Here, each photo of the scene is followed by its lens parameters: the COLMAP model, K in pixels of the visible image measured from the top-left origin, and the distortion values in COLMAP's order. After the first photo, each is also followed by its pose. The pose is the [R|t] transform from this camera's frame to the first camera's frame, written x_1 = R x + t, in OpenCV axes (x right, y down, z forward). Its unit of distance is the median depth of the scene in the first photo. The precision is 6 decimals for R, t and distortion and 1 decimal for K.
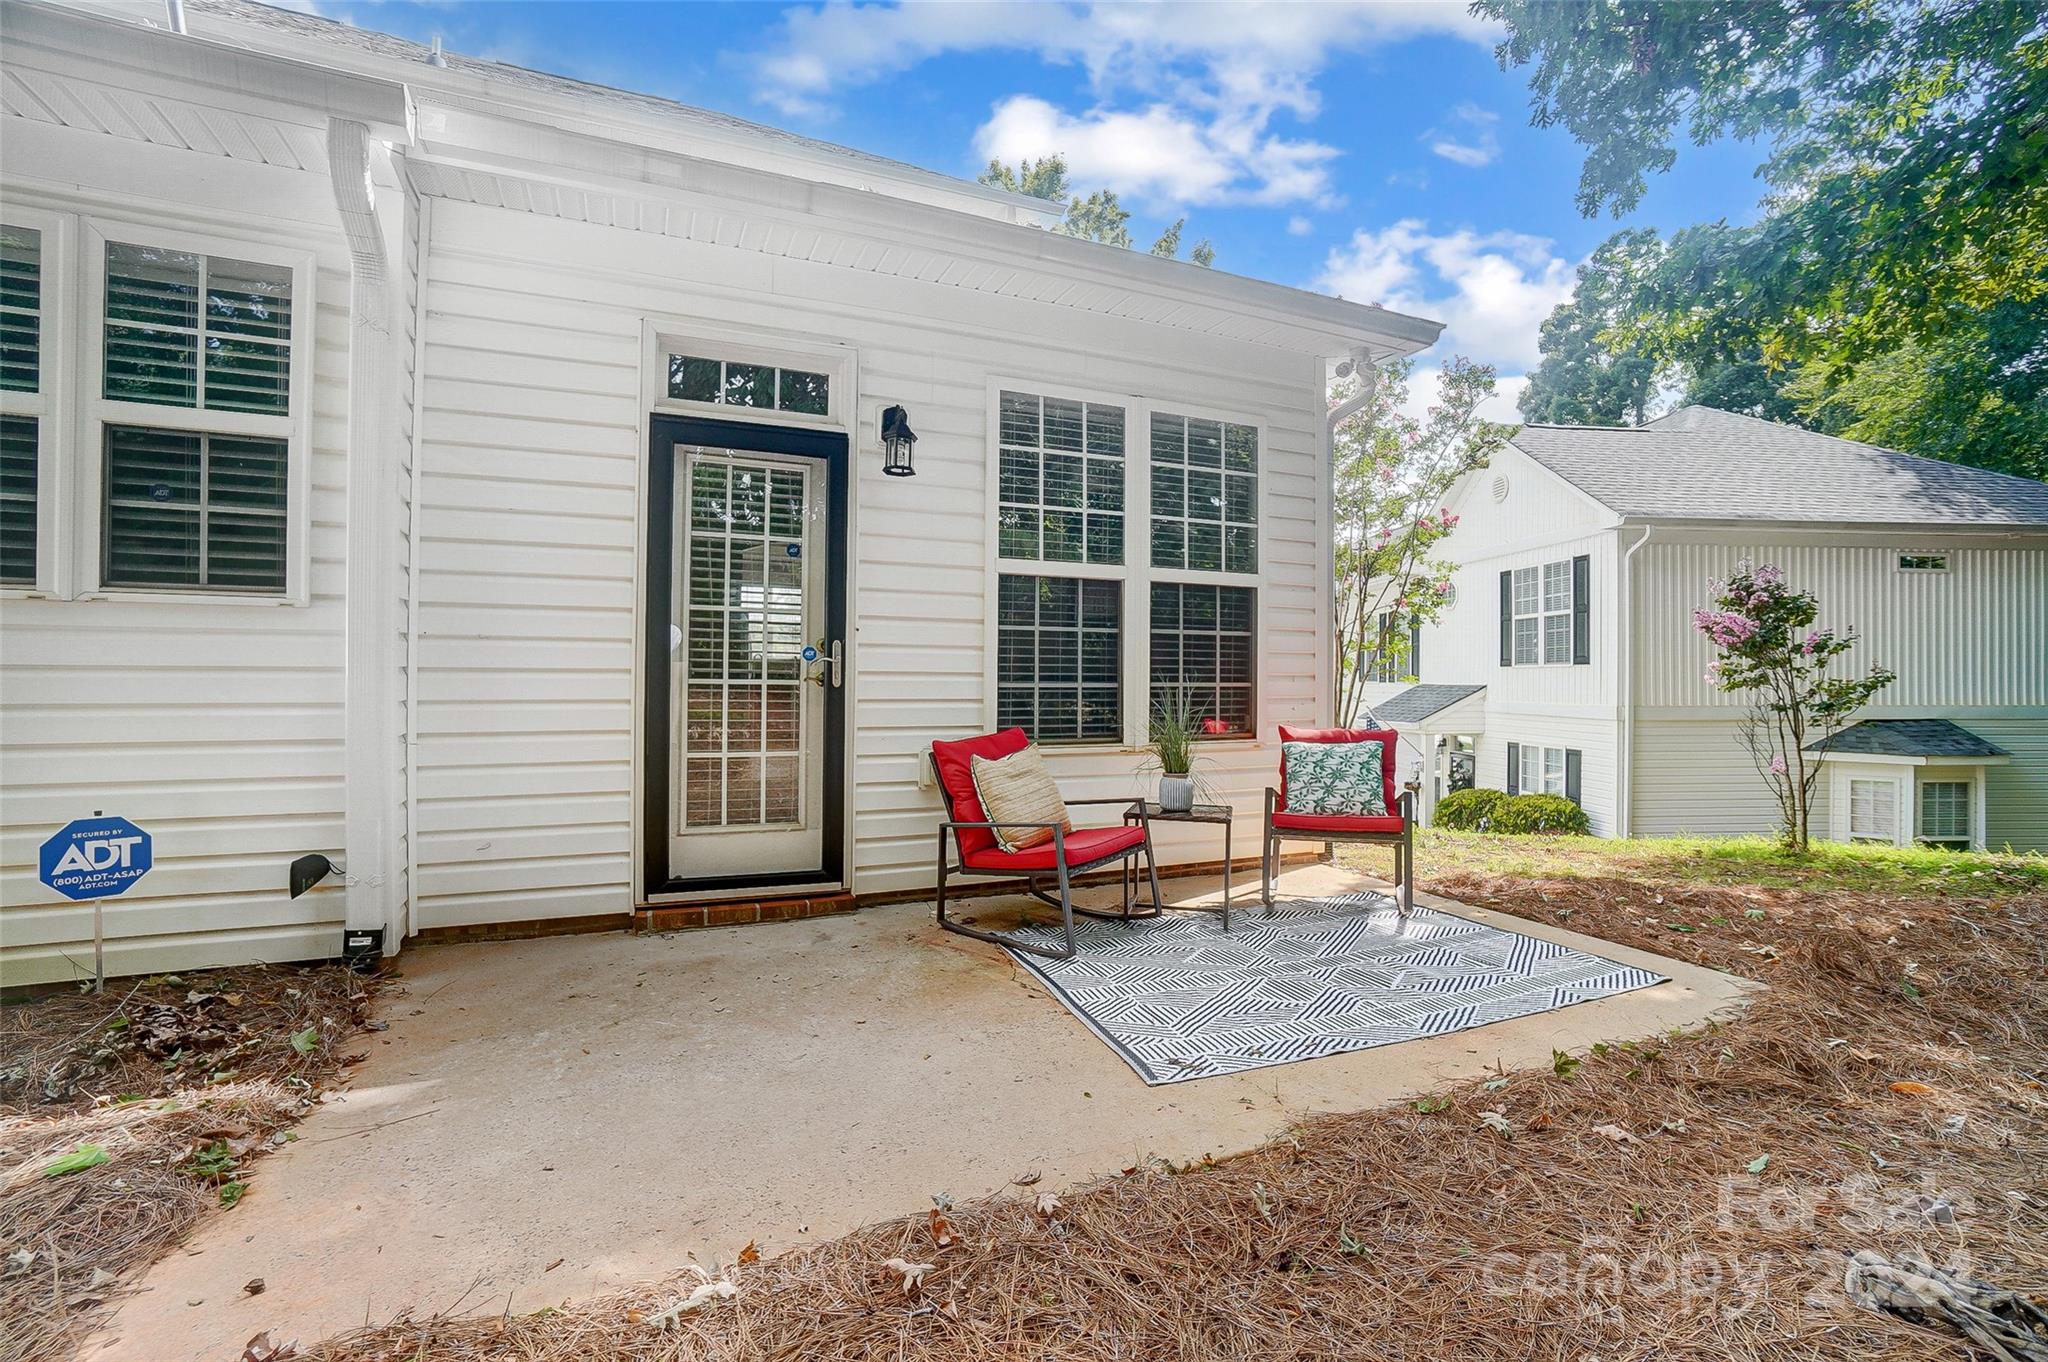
lens RADIAL K [[903.1, 0, 1012.8], [0, 903.1, 676.1], [0, 0, 1]] dist [-0.065956, 0.023117]
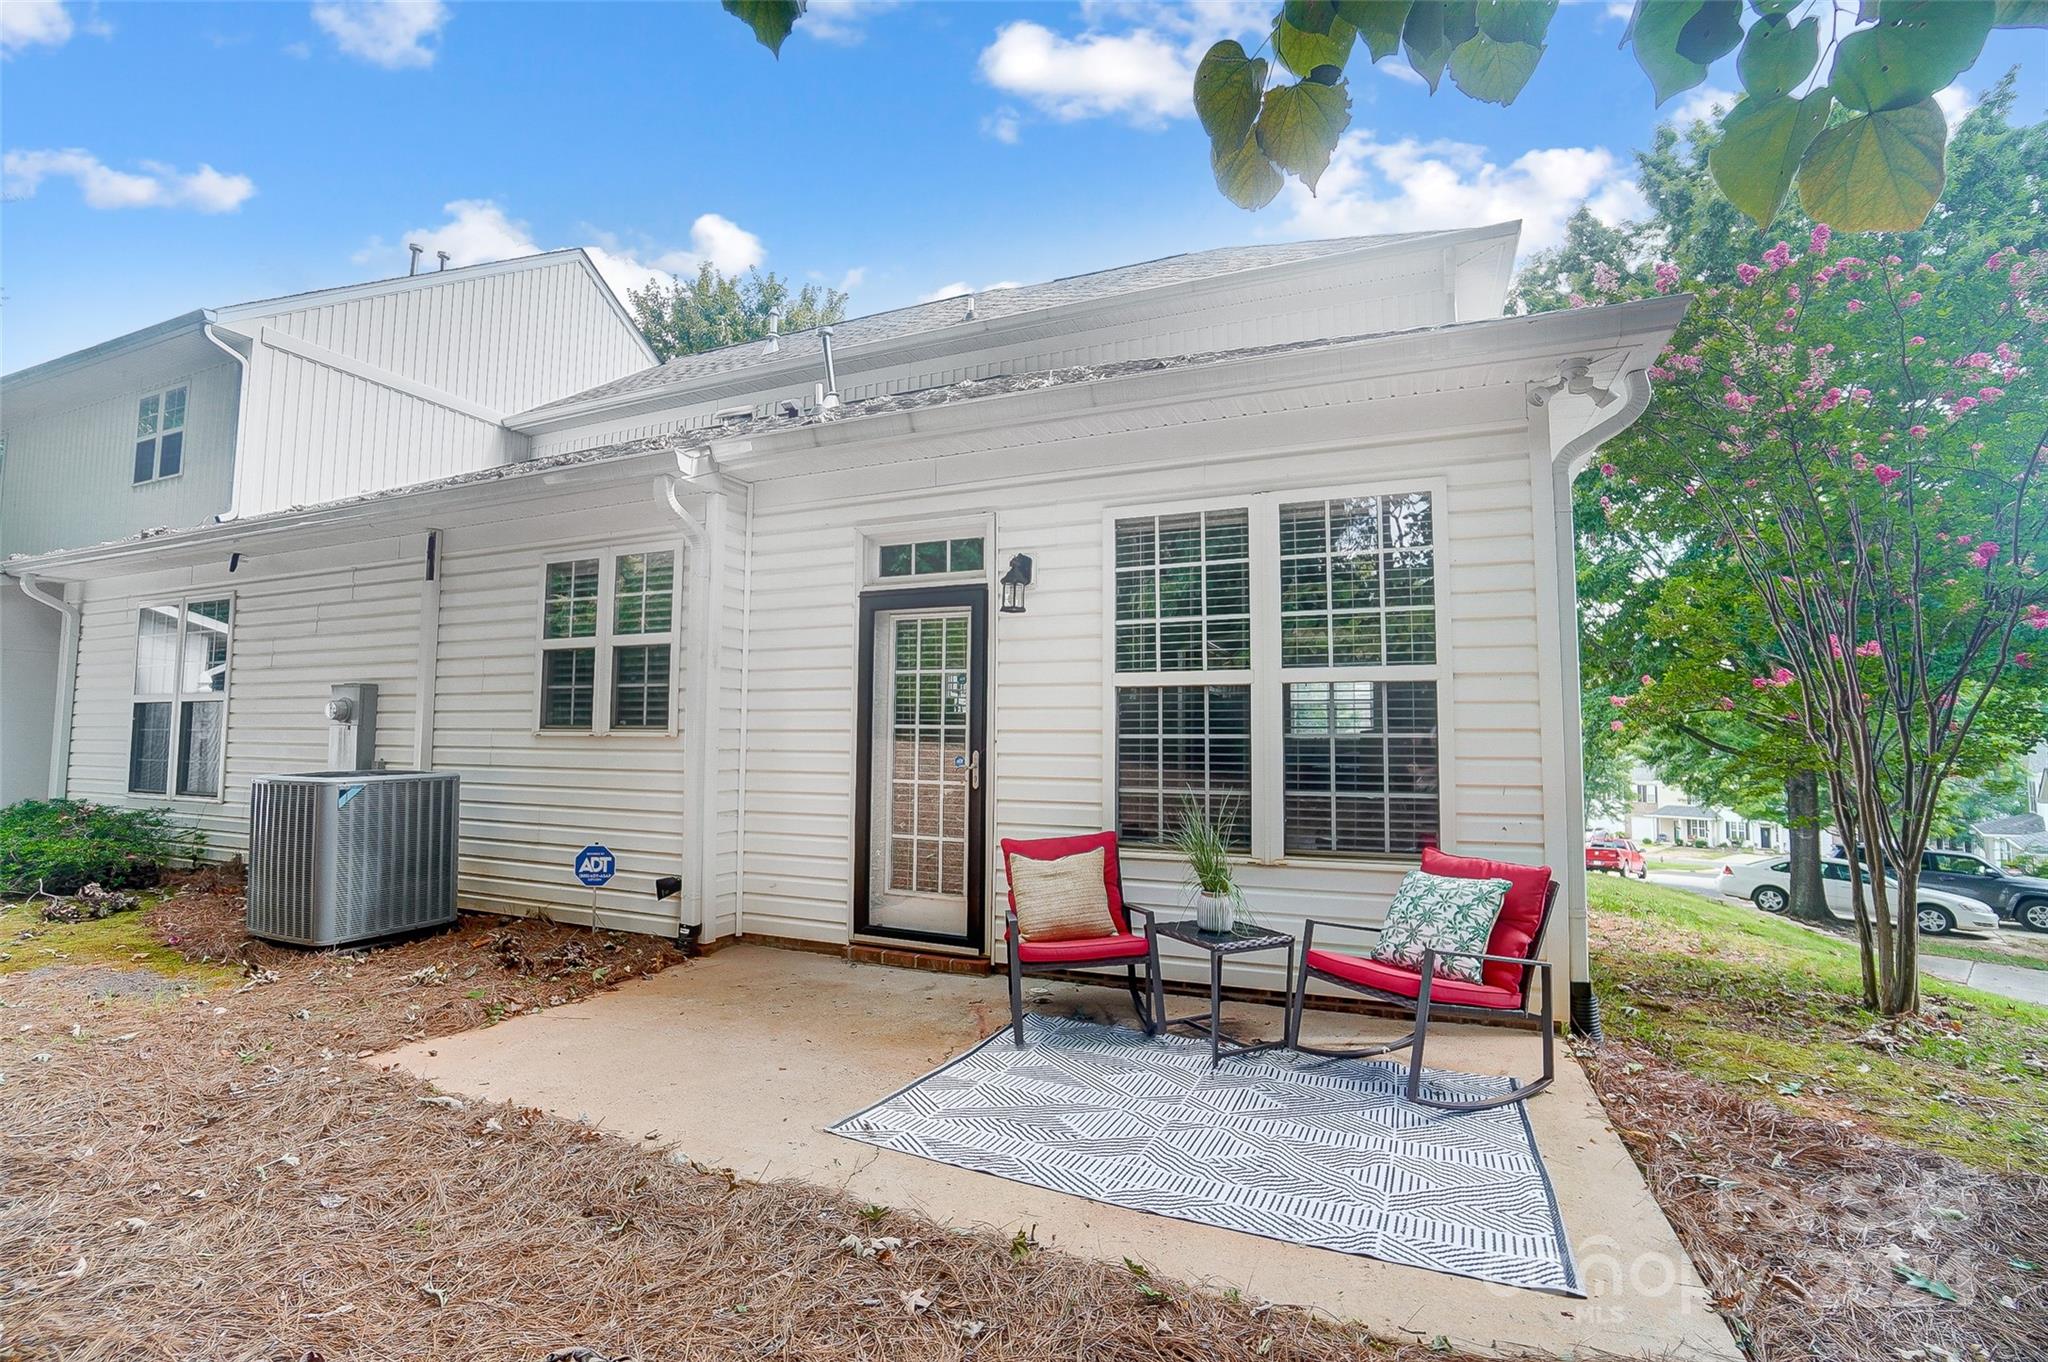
lens RADIAL K [[903.1, 0, 1012.8], [0, 903.1, 676.1], [0, 0, 1]] dist [-0.065956, 0.023117]
pose [[0.690997, -0.053322, -0.720889, 0.729974], [-0.000788, 0.997220, -0.074516, -0.048710], [0.722858, 0.052058, 0.689033, 0.172248]]
